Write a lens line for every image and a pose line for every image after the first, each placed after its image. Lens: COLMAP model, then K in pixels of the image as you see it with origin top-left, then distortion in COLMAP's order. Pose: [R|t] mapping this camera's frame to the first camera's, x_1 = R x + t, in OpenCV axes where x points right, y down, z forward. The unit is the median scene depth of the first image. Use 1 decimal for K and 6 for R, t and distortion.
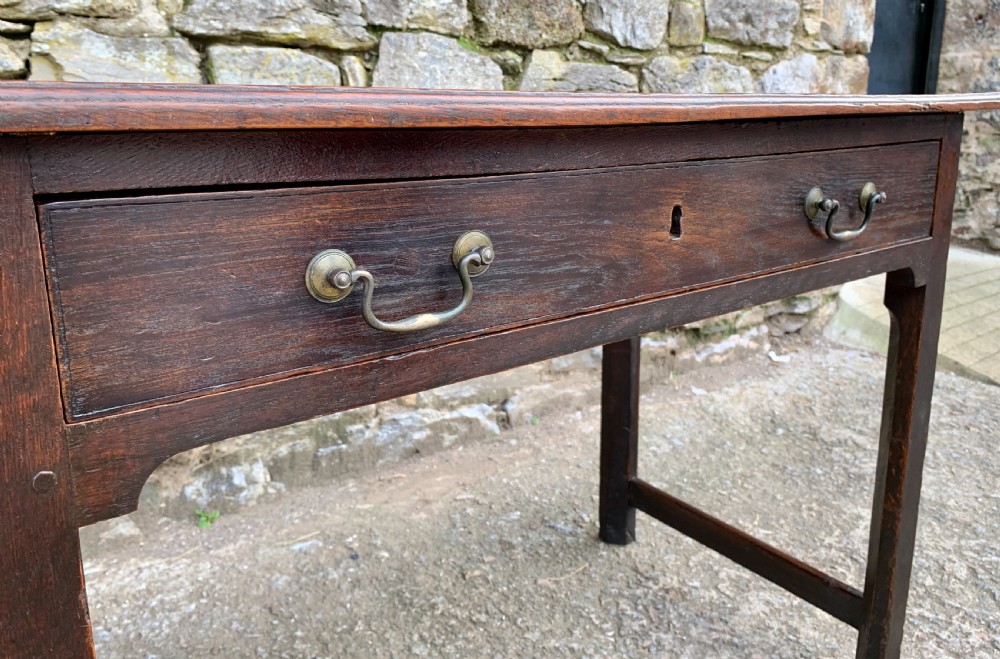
lens RADIAL K [[769.0, 0, 501.4], [0, 769.0, 277.2], [0, 0, 1]] dist [0.026157, -0.032521]
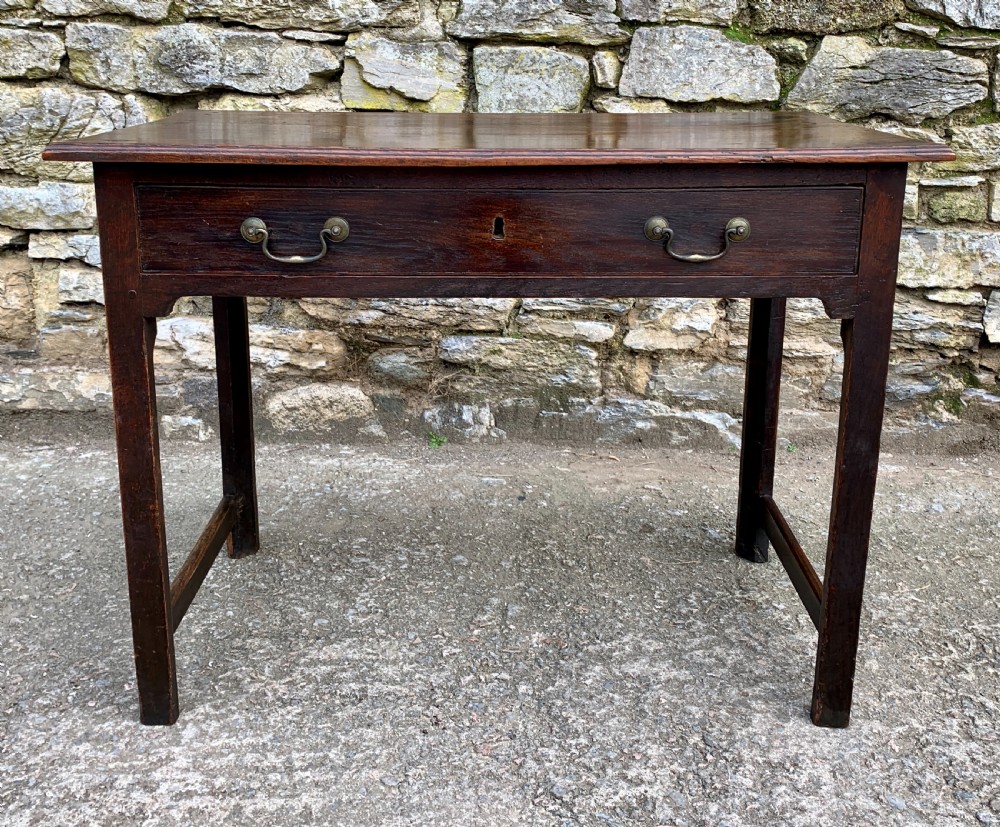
lens RADIAL K [[1082.8, 0, 497.1], [0, 1082.8, 316.8], [0, 0, 1]] dist [0.068050, -0.106402]
pose [[0.801688, 0.160945, -0.575668, 0.672400], [-0.135848, 0.986925, 0.086740, -0.038031], [0.582101, 0.008665, 0.813070, -0.333315]]
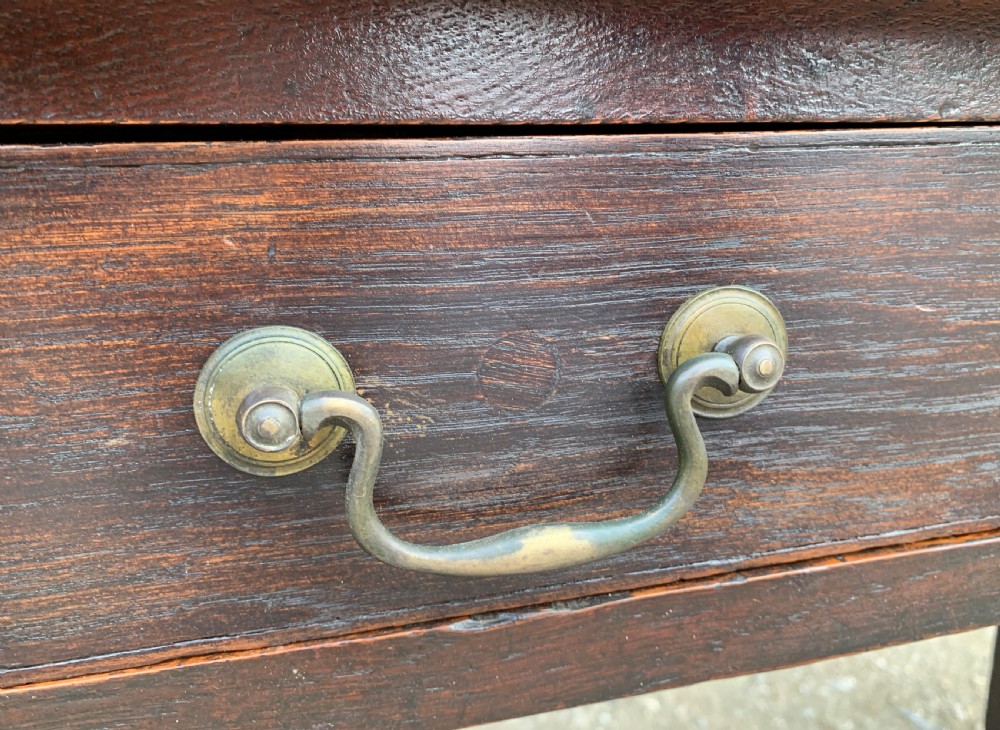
lens RADIAL K [[843.9, 0, 524.7], [0, 843.9, 333.2], [0, 0, 1]] dist [0.003038, 0.000889]
pose [[0.926322, 0.075911, -0.369006, 0.007652], [-0.065493, 0.997023, 0.040696, -0.018352], [0.370997, -0.013530, 0.928535, 0.225074]]
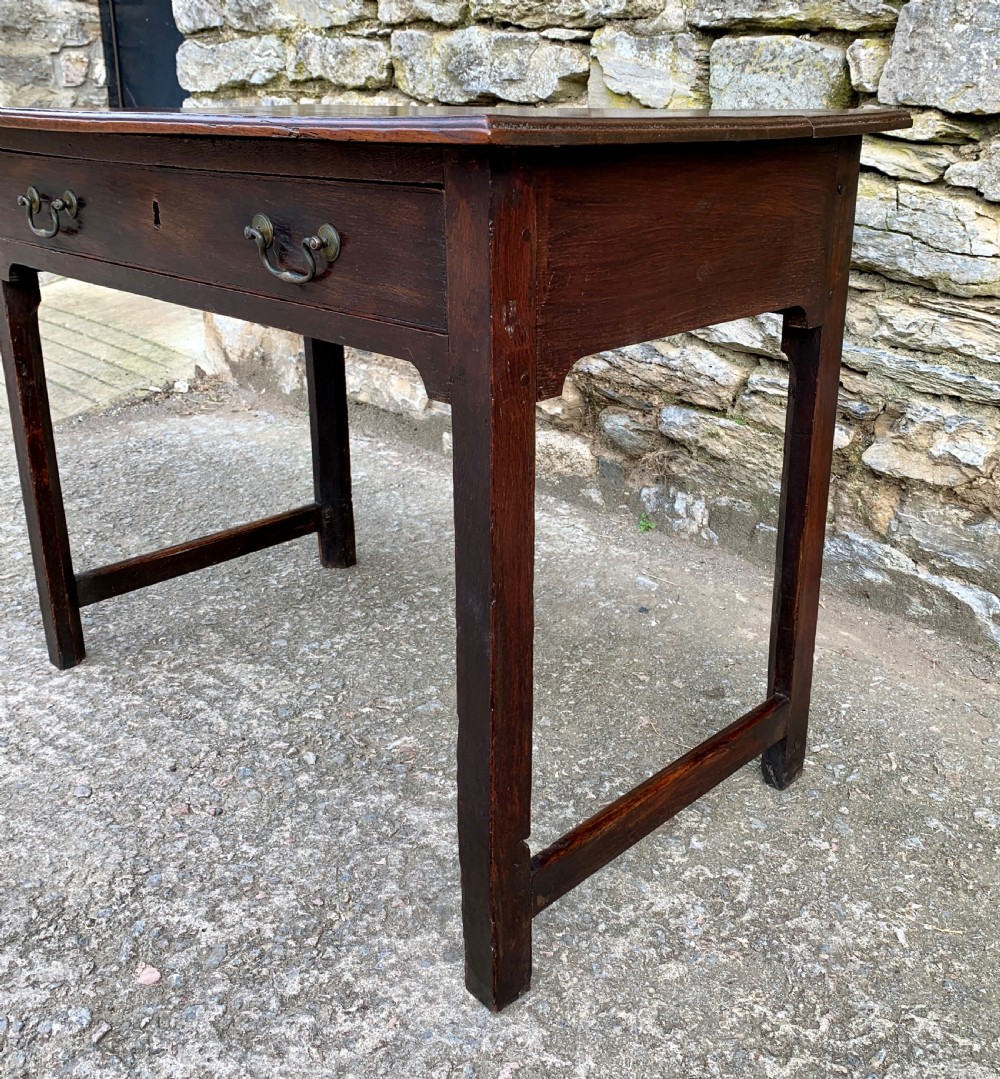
lens RADIAL K [[1084.5, 0, 545.7], [0, 1084.5, 465.1], [0, 0, 1]] dist [0.104859, -0.218321]
pose [[0.167971, 0.321488, -0.931896, 0.968549], [-0.212487, 0.934913, 0.284229, -0.150014], [0.962619, 0.150274, 0.225351, 0.576259]]
